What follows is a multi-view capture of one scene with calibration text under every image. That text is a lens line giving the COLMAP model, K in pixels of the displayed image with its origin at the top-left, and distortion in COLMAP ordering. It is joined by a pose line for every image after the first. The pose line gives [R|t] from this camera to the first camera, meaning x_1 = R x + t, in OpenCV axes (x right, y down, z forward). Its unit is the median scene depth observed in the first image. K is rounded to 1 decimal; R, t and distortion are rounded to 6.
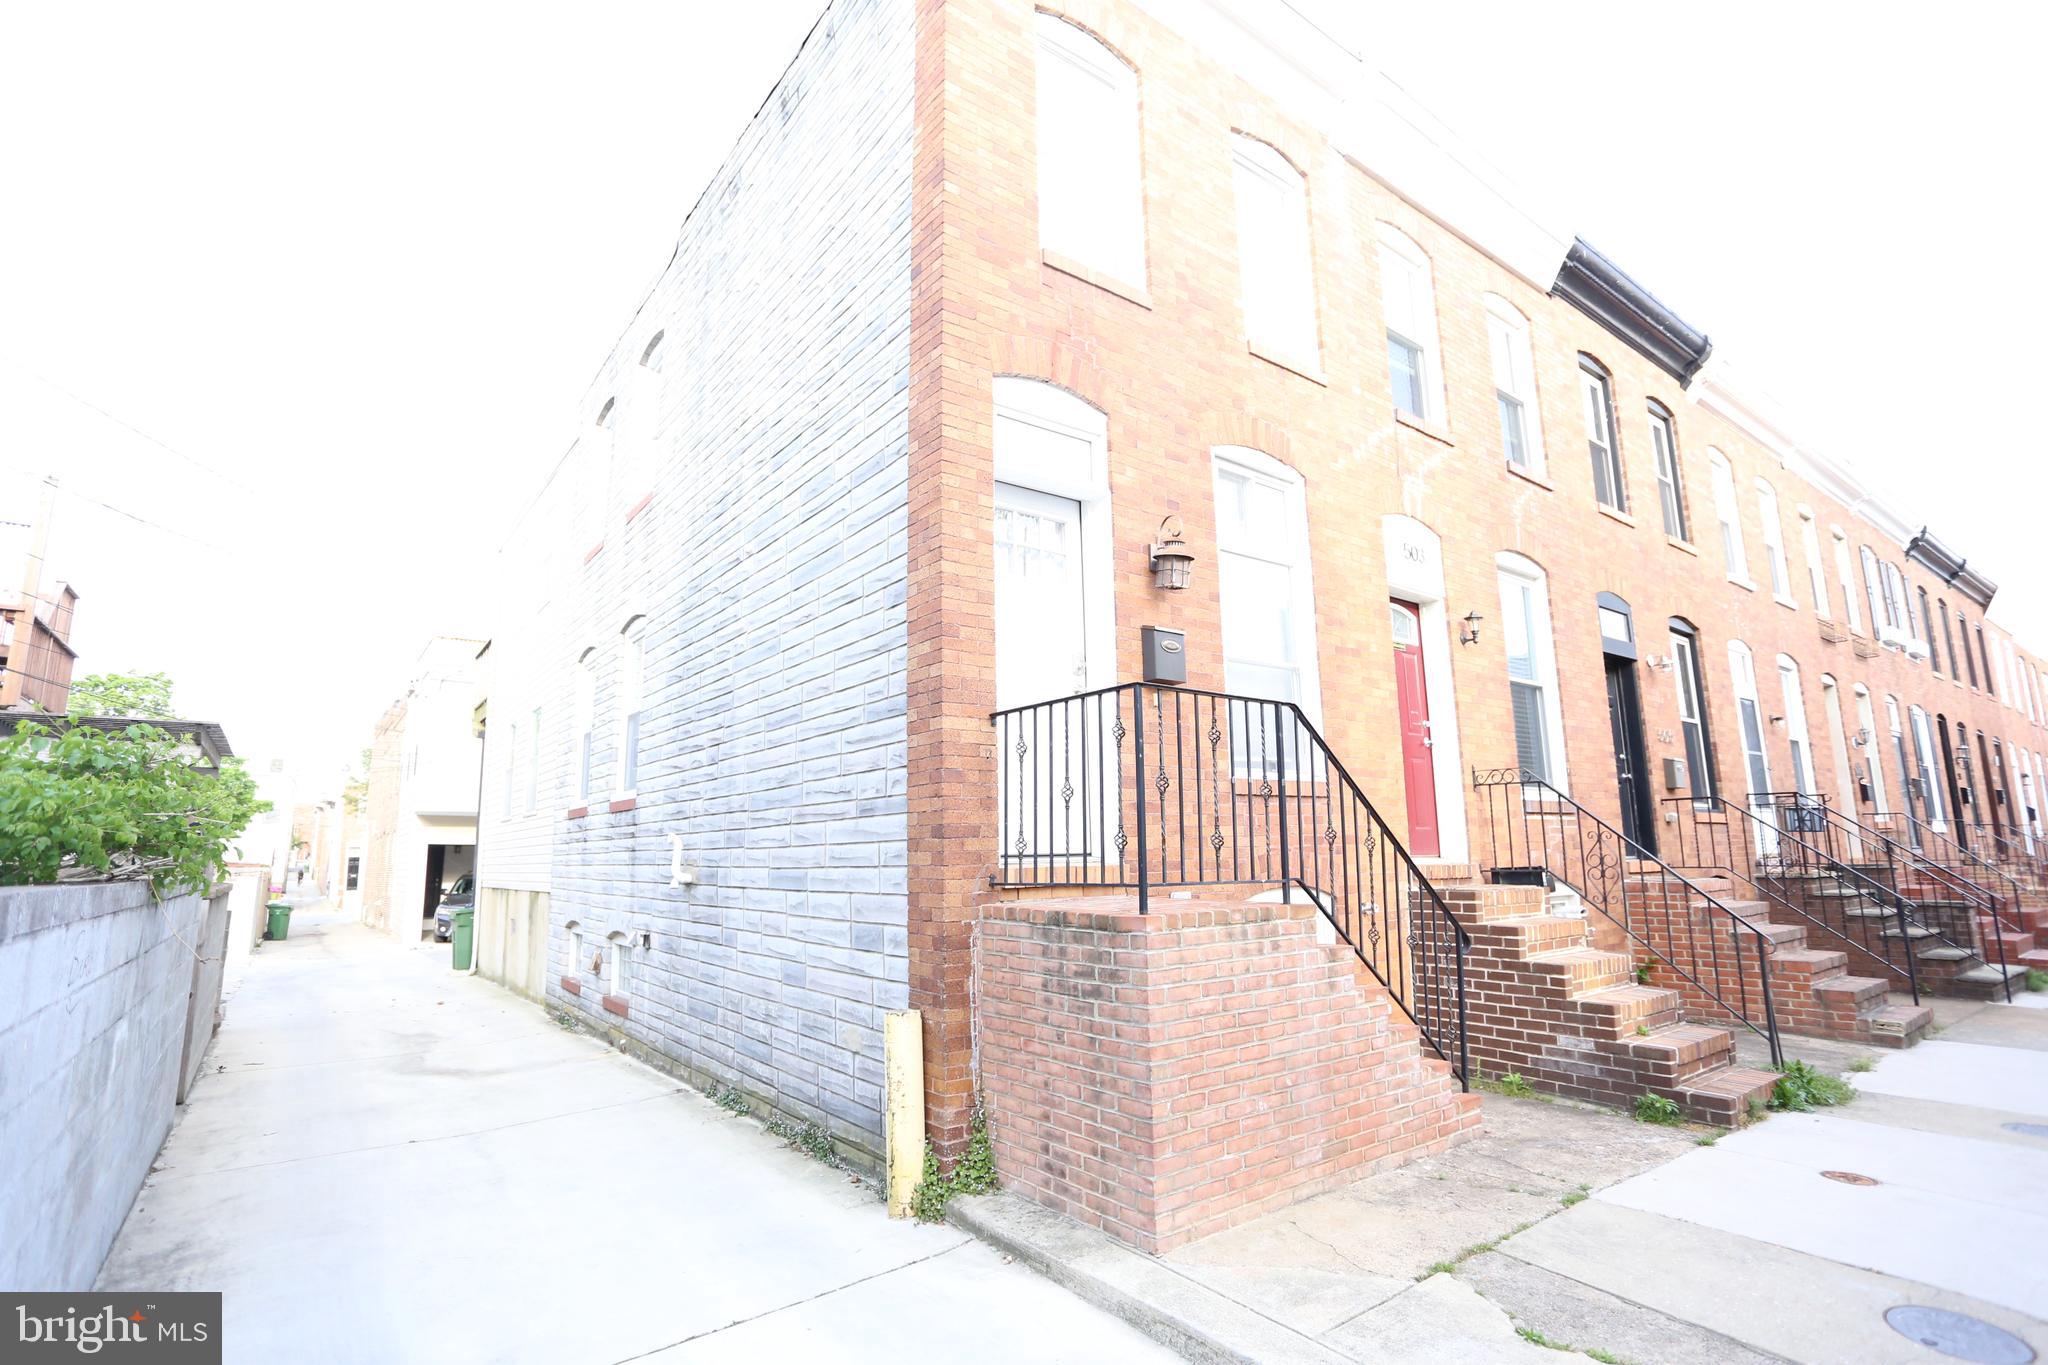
lens RADIAL K [[1007.2, 0, 1019.7], [0, 1007.2, 666.6], [0, 0, 1]] dist [-0.066088, 0.026367]
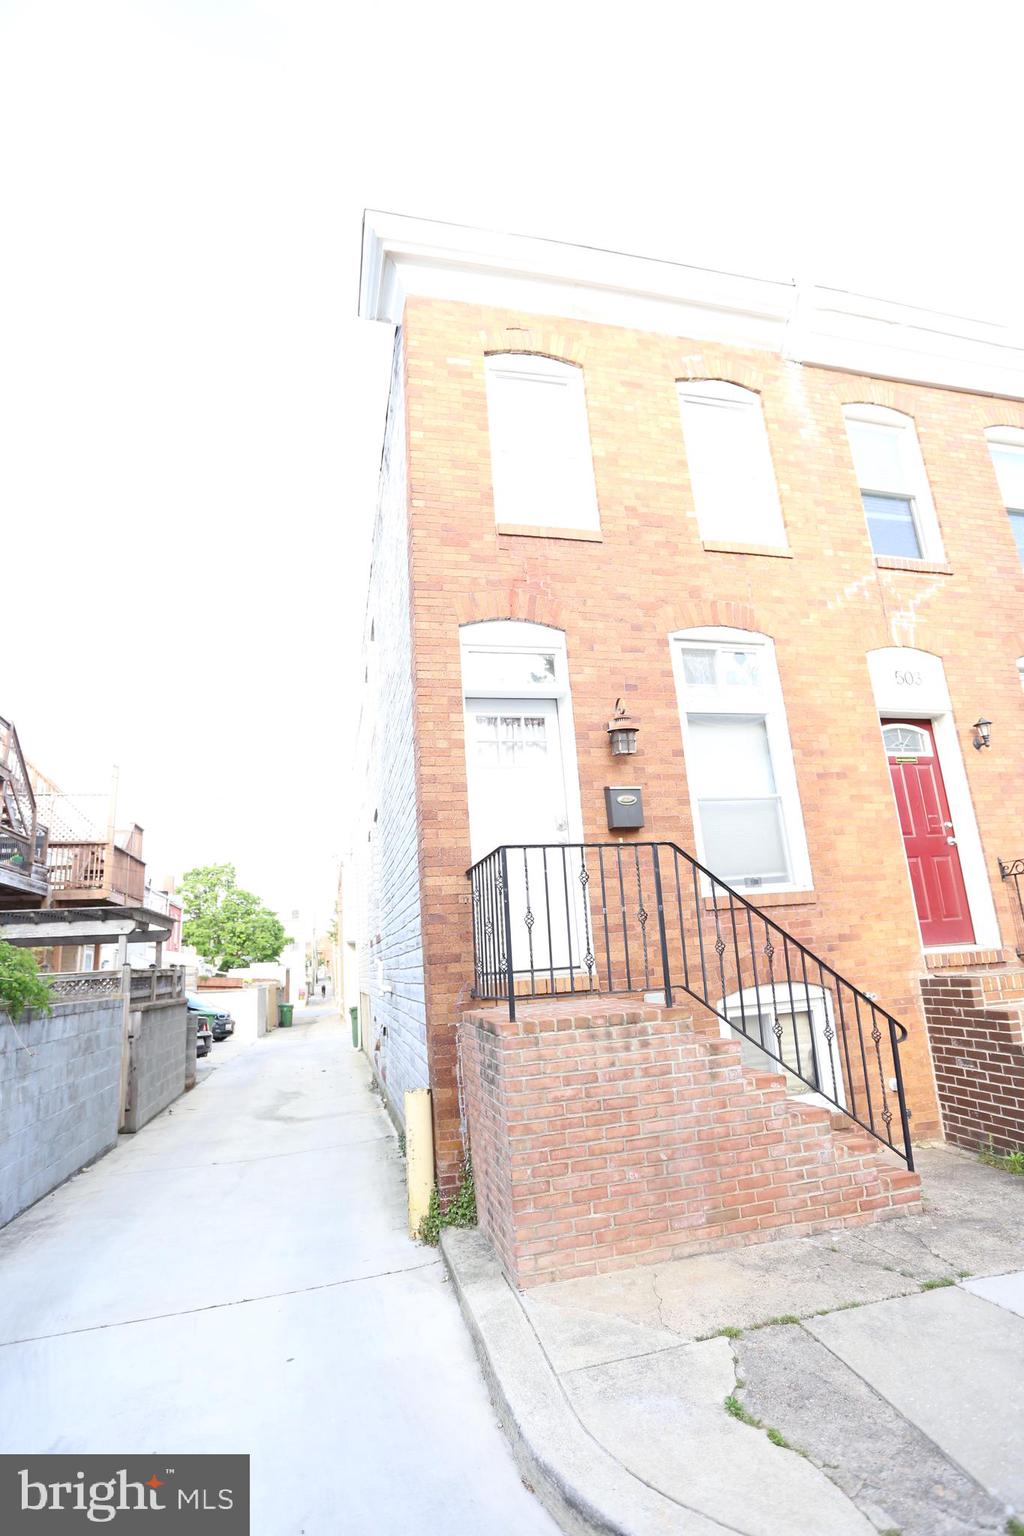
lens RADIAL K [[755.4, 0, 513.5], [0, 755.4, 769.2], [0, 0, 1]] dist [-0.066088, 0.026367]
pose [[0.914937, -0.142391, -0.377644, 0.392475], [0.124561, 0.989642, -0.071366, -0.008266], [0.383895, 0.018256, 0.923196, 0.059765]]
